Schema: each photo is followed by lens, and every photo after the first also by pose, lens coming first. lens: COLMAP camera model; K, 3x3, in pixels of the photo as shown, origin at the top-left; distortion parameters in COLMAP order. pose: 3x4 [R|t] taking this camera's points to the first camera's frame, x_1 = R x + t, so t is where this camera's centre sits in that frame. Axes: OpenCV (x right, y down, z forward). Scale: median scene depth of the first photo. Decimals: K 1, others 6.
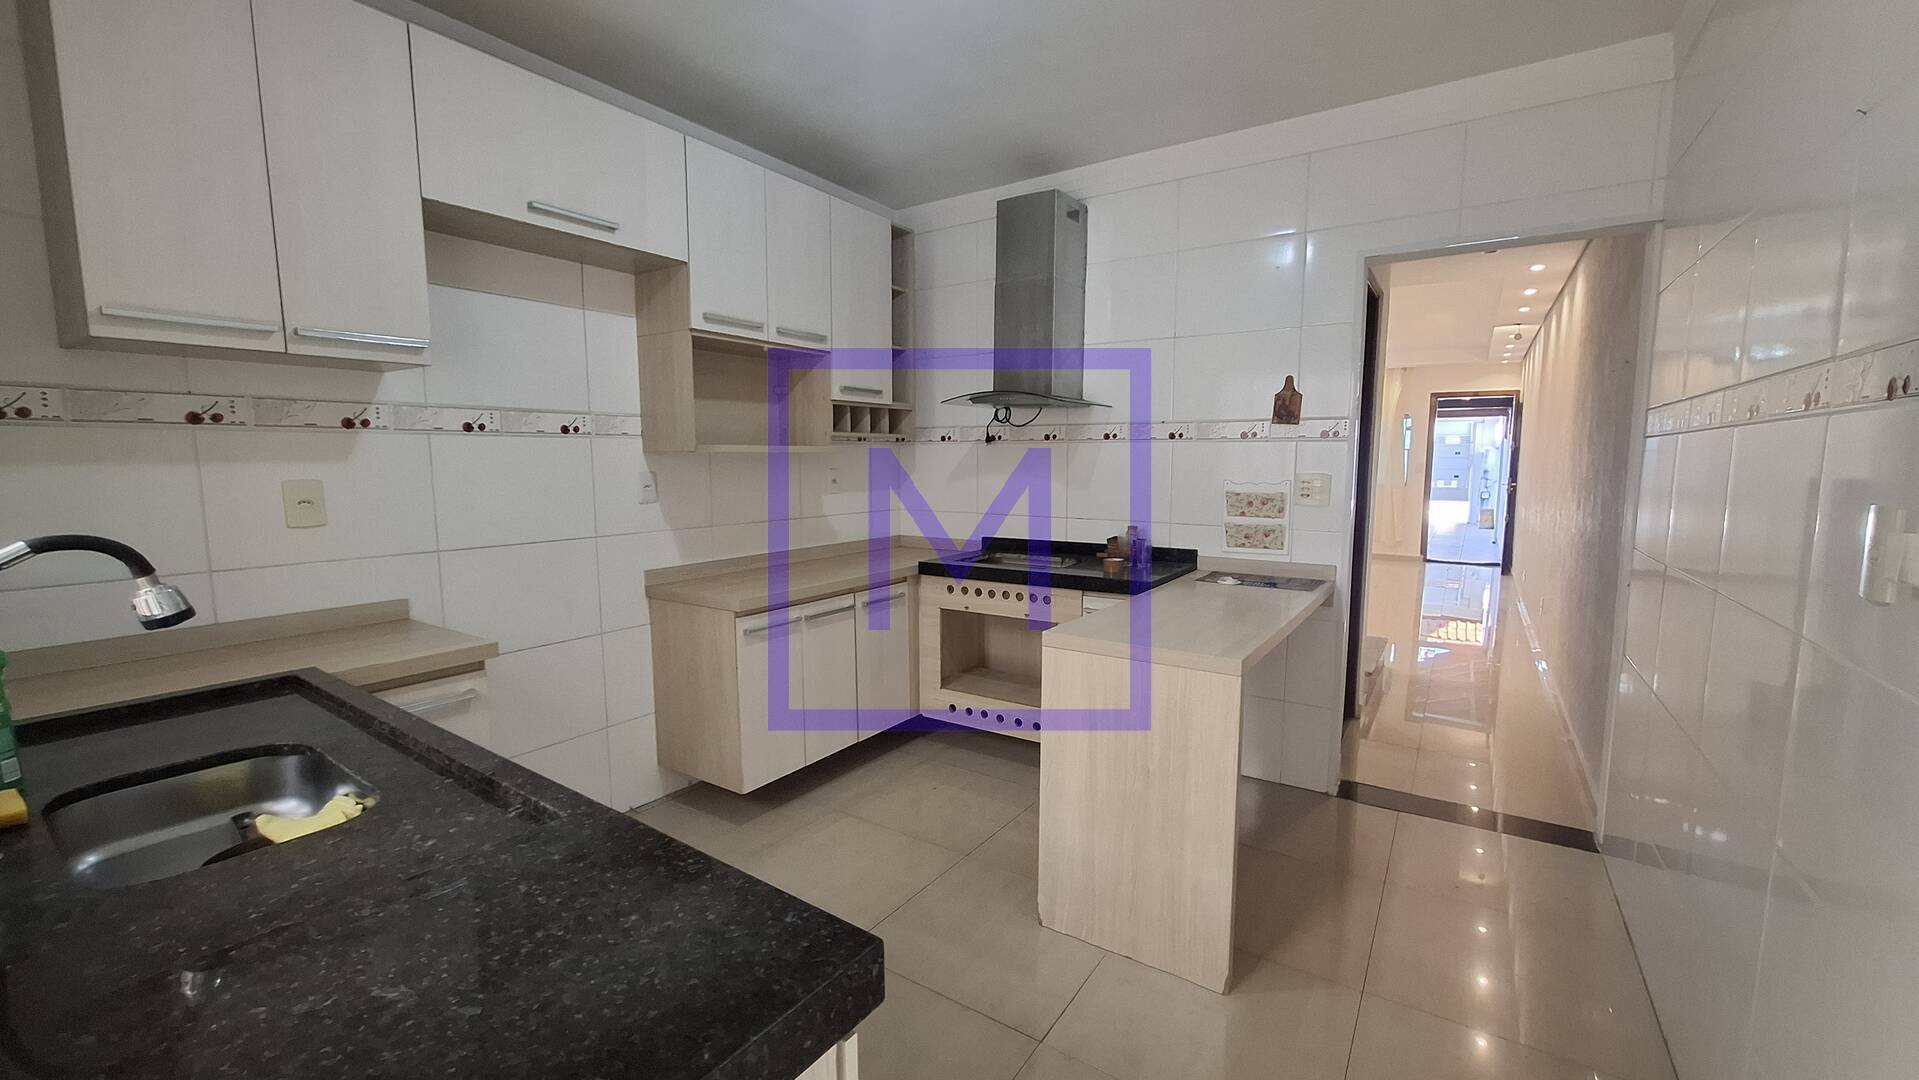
lens RADIAL K [[763.9, 0, 974.0], [0, 763.9, 540.0], [0, 0, 1]] dist [-0.009160, 0.006045]
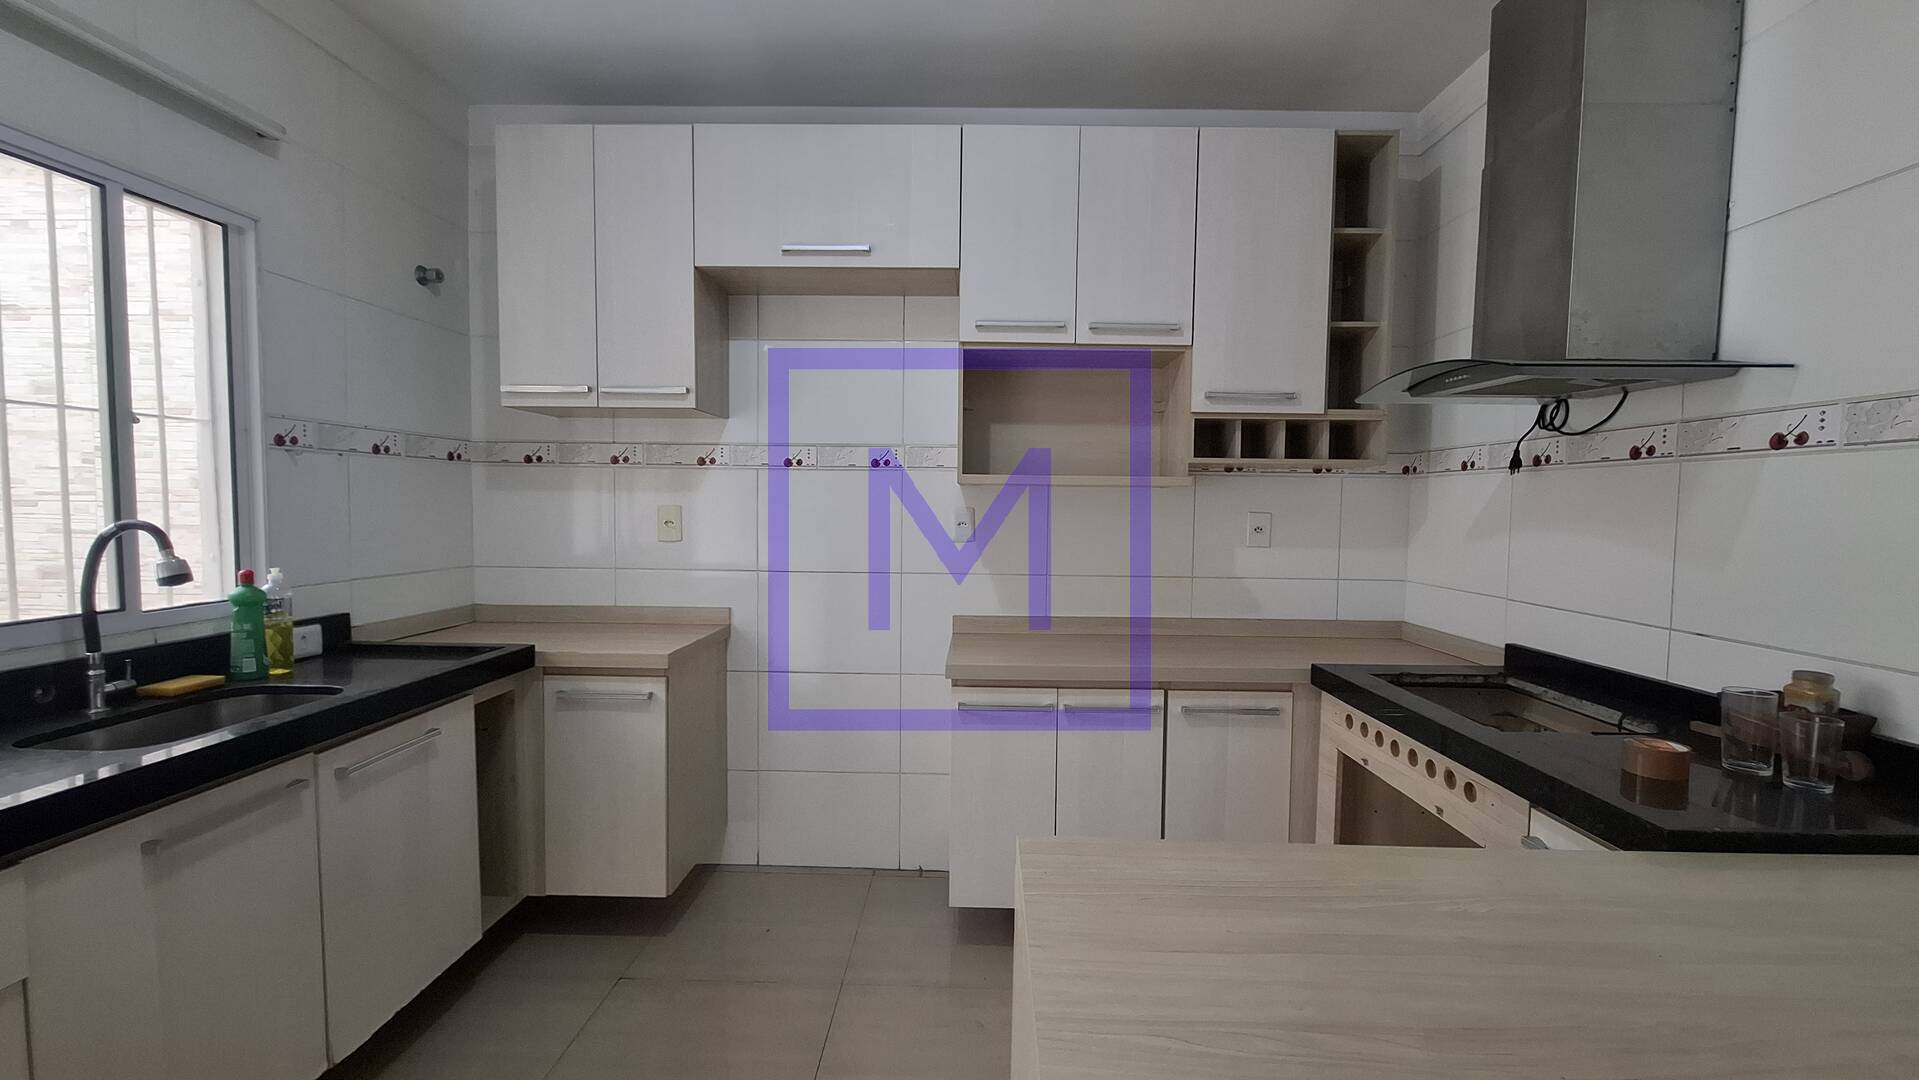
lens RADIAL K [[763.9, 0, 974.0], [0, 763.9, 540.0], [0, 0, 1]] dist [-0.009160, 0.006045]
pose [[0.526976, 0.048017, -0.848522, 0.317253], [-0.105369, 0.994391, -0.009168, -0.039410], [0.843323, 0.094239, 0.529080, 0.474369]]
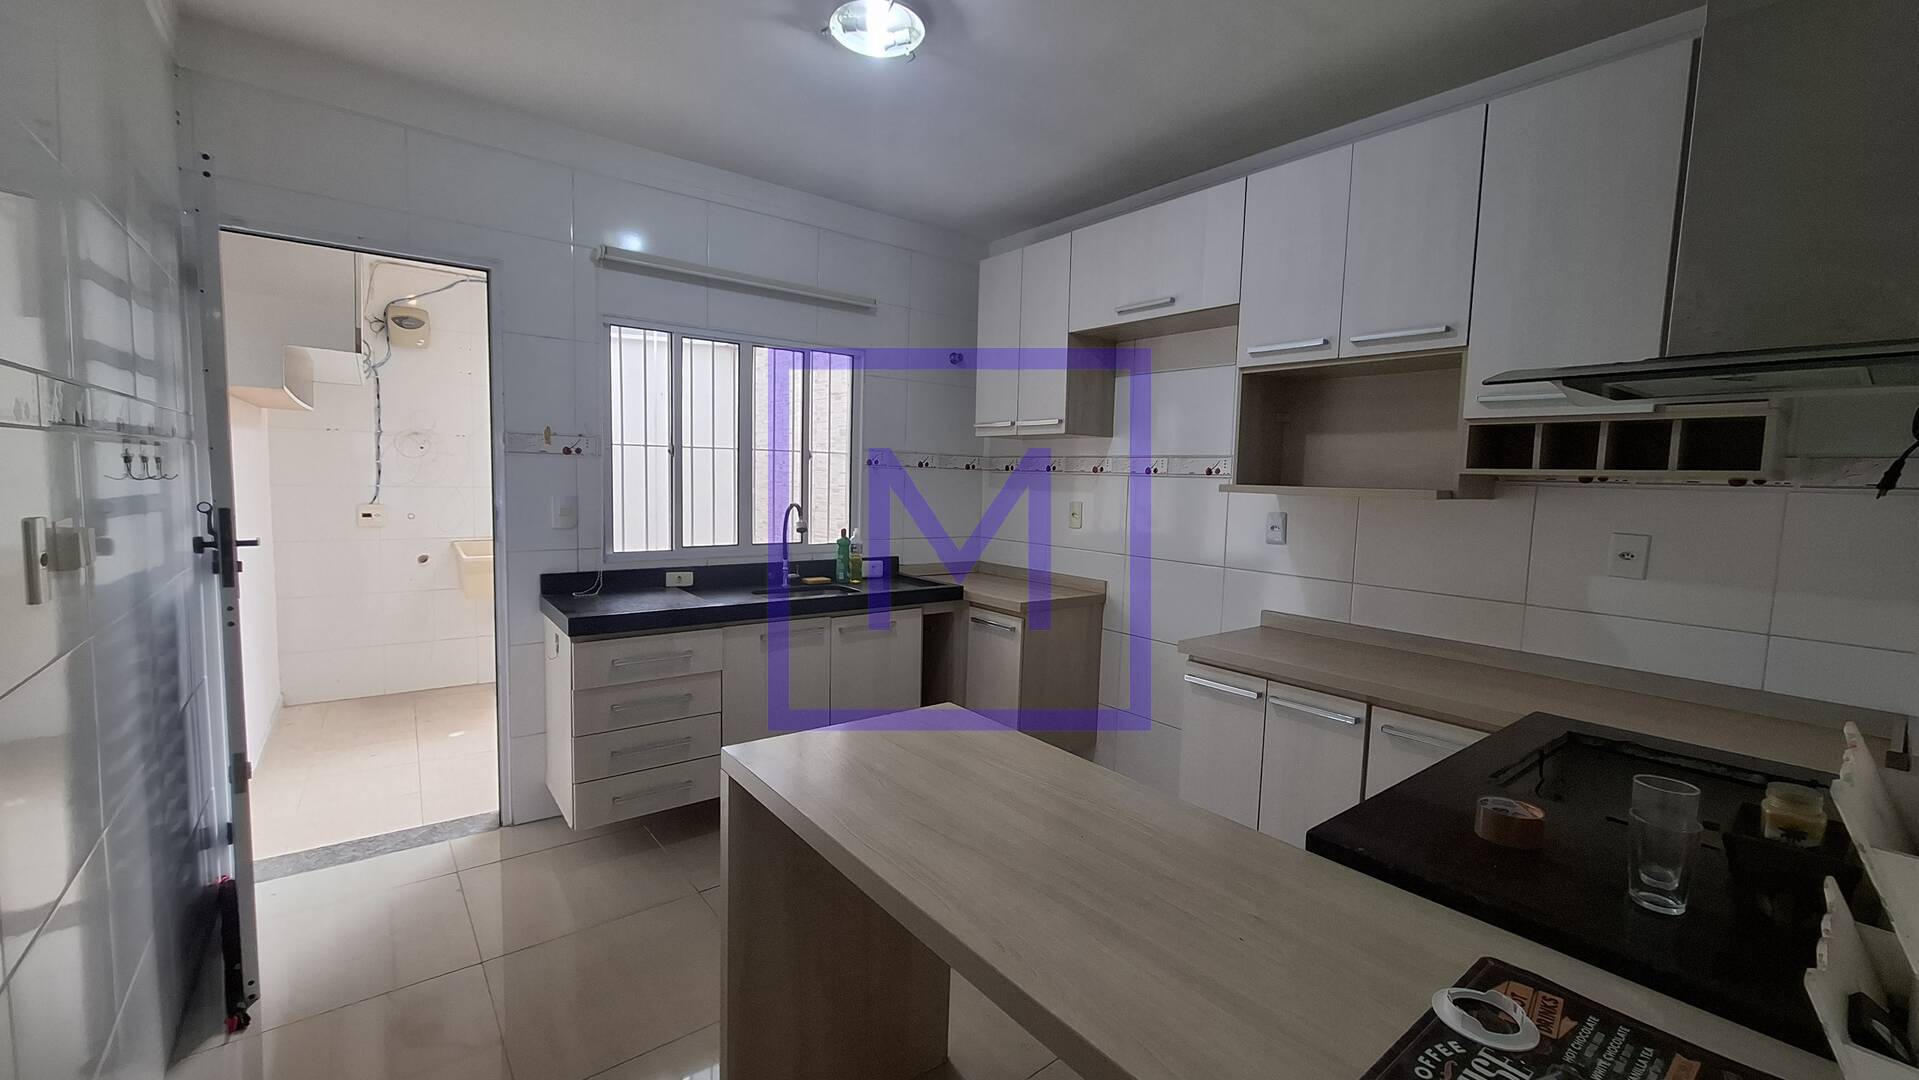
lens RADIAL K [[763.9, 0, 974.0], [0, 763.9, 540.0], [0, 0, 1]] dist [-0.009160, 0.006045]
pose [[-0.303850, 0.068230, -0.950273, 0.569686], [-0.134856, 0.984309, 0.113794, -0.102287], [0.943127, 0.162727, -0.289882, 0.823812]]
